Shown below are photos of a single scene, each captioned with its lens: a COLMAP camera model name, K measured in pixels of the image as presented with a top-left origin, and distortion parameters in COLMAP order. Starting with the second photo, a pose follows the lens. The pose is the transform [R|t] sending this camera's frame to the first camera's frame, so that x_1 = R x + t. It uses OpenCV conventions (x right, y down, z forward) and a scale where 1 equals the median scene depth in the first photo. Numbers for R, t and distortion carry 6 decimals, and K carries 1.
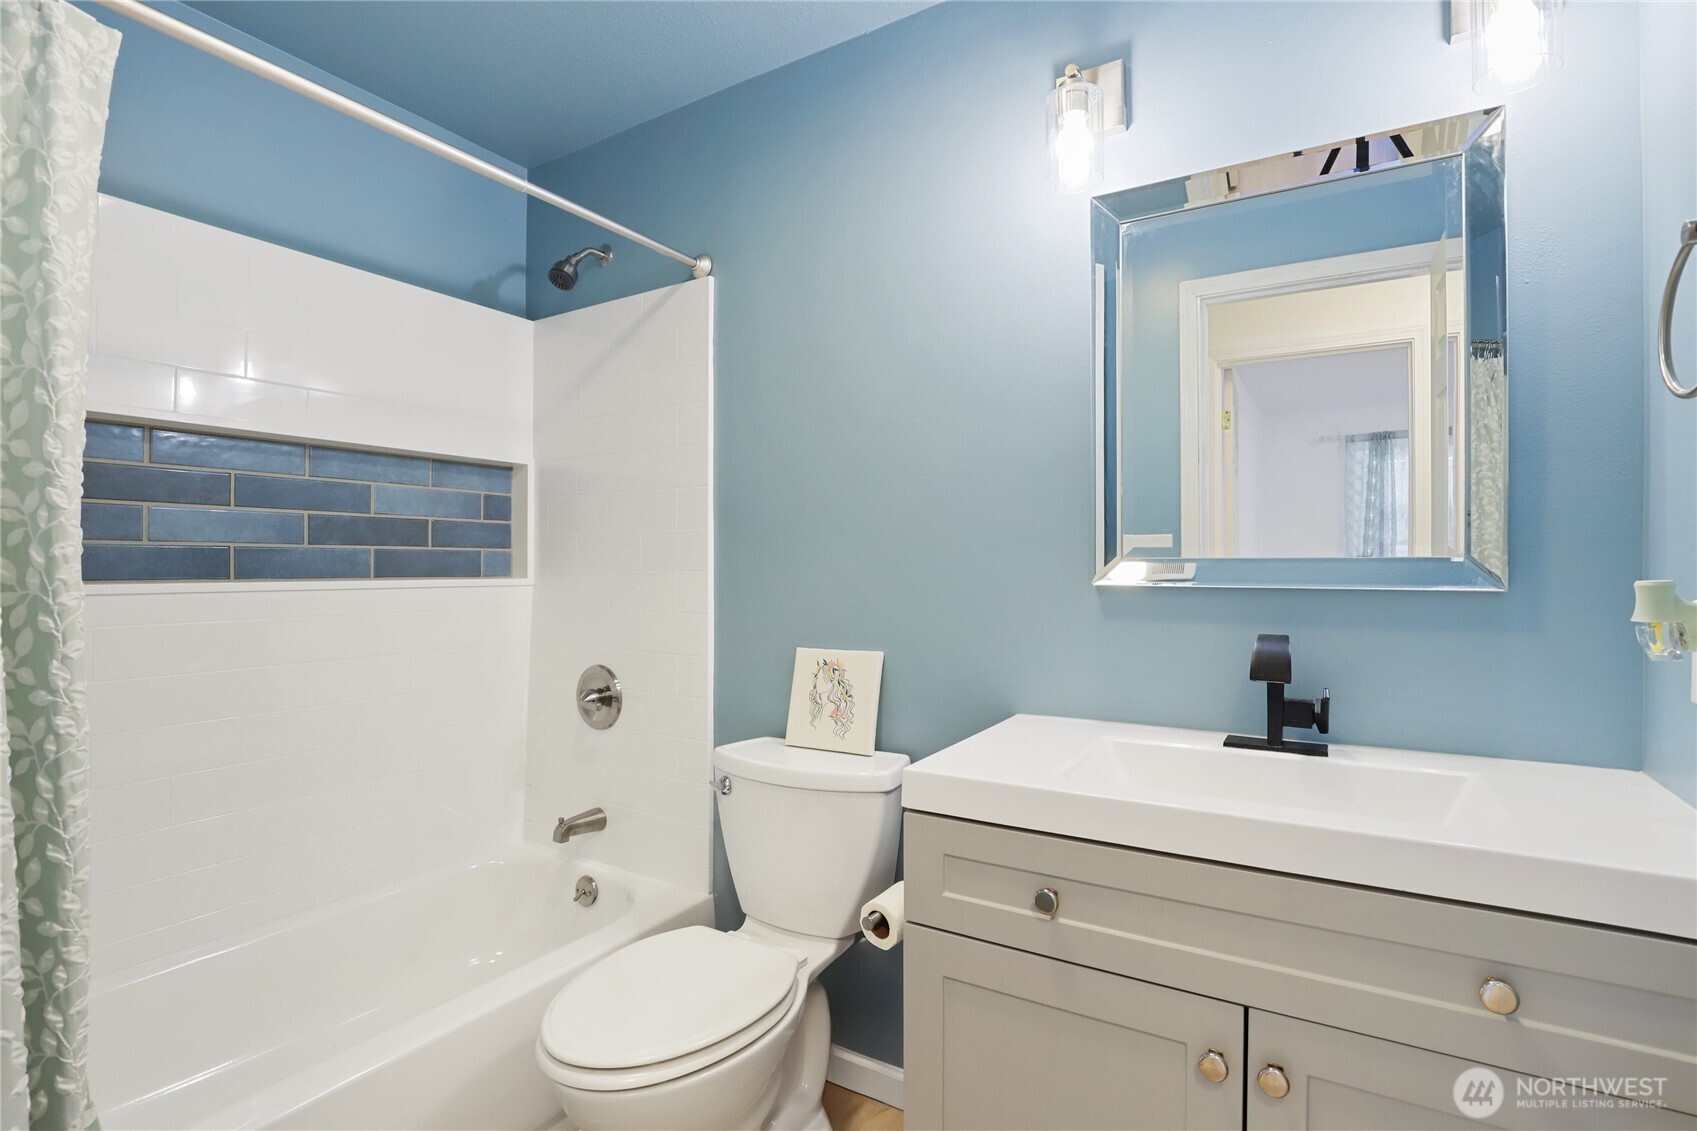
lens RADIAL K [[787.0, 0, 848.5], [0, 787.0, 565.5], [0, 0, 1]] dist [0.013759, 0.000140]
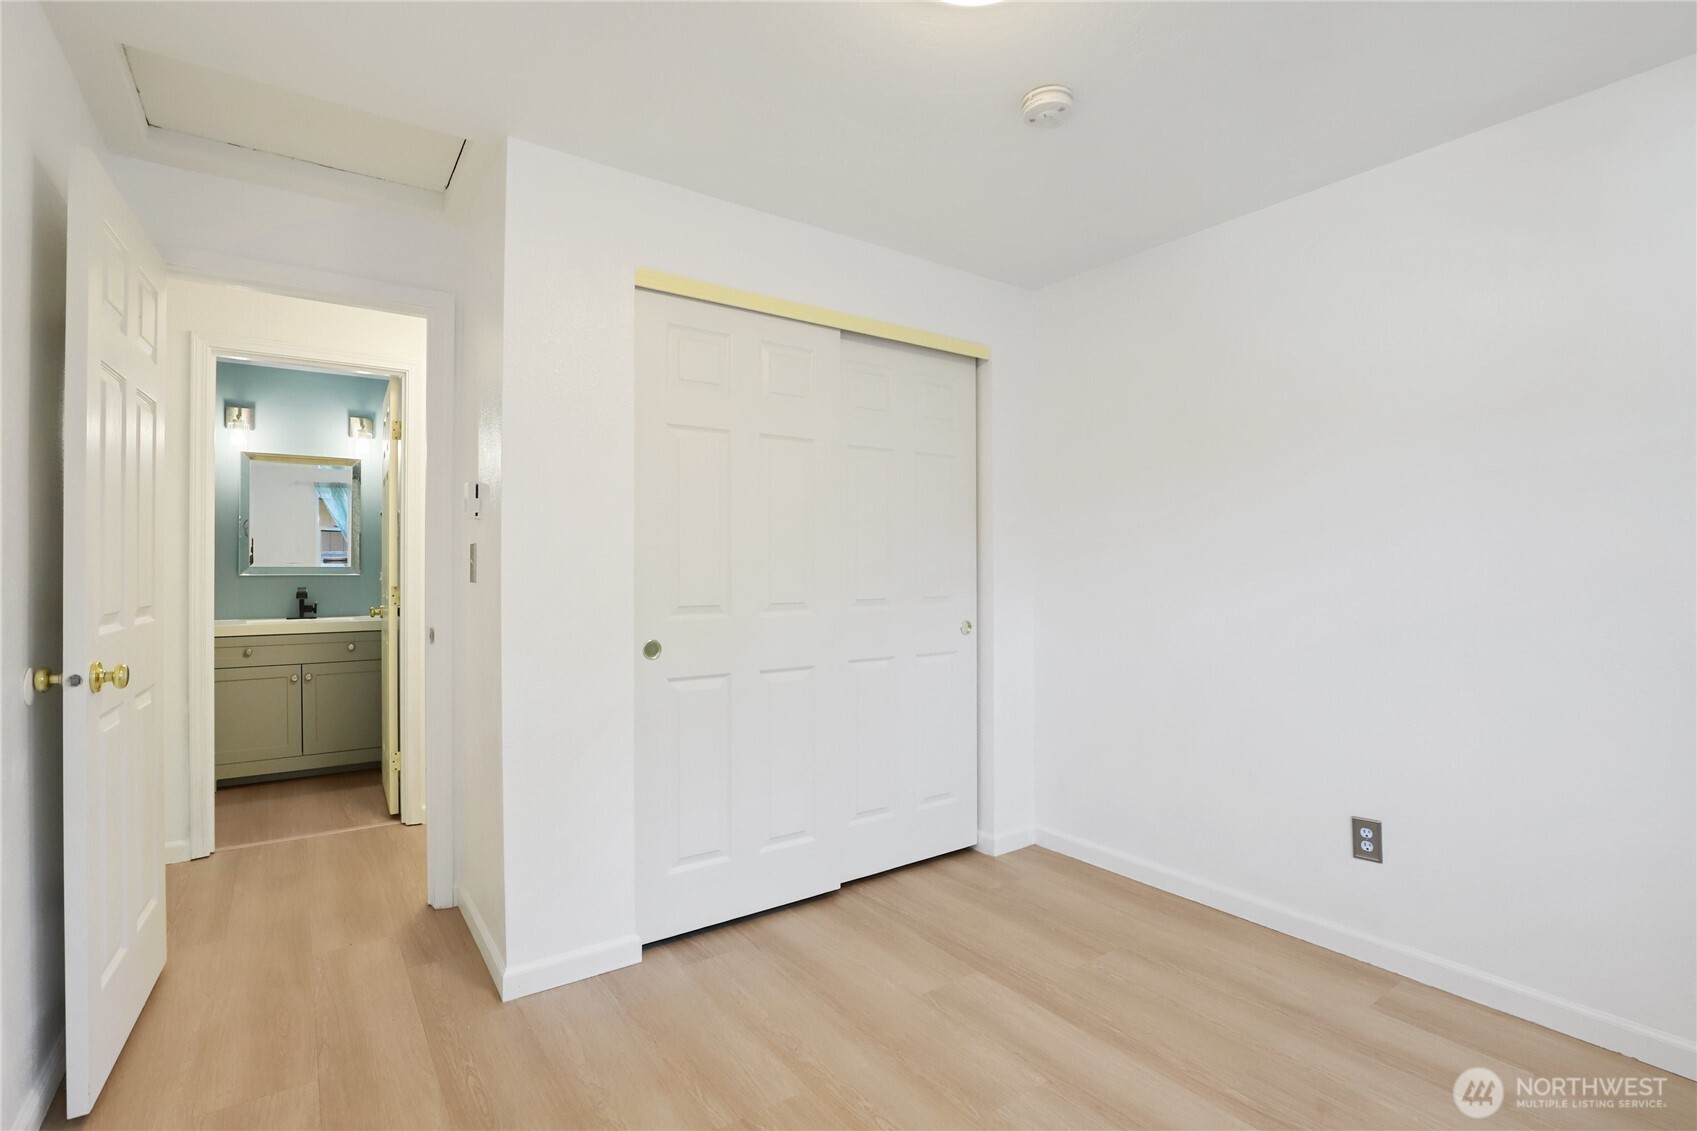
lens RADIAL K [[787.0, 0, 848.5], [0, 787.0, 565.5], [0, 0, 1]] dist [0.013759, 0.000140]
pose [[0.398237, 0.008411, 0.917244, -1.729647], [0.001538, 0.999950, -0.009837, 0.034401], [-0.917281, 0.005328, 0.398205, -2.641752]]
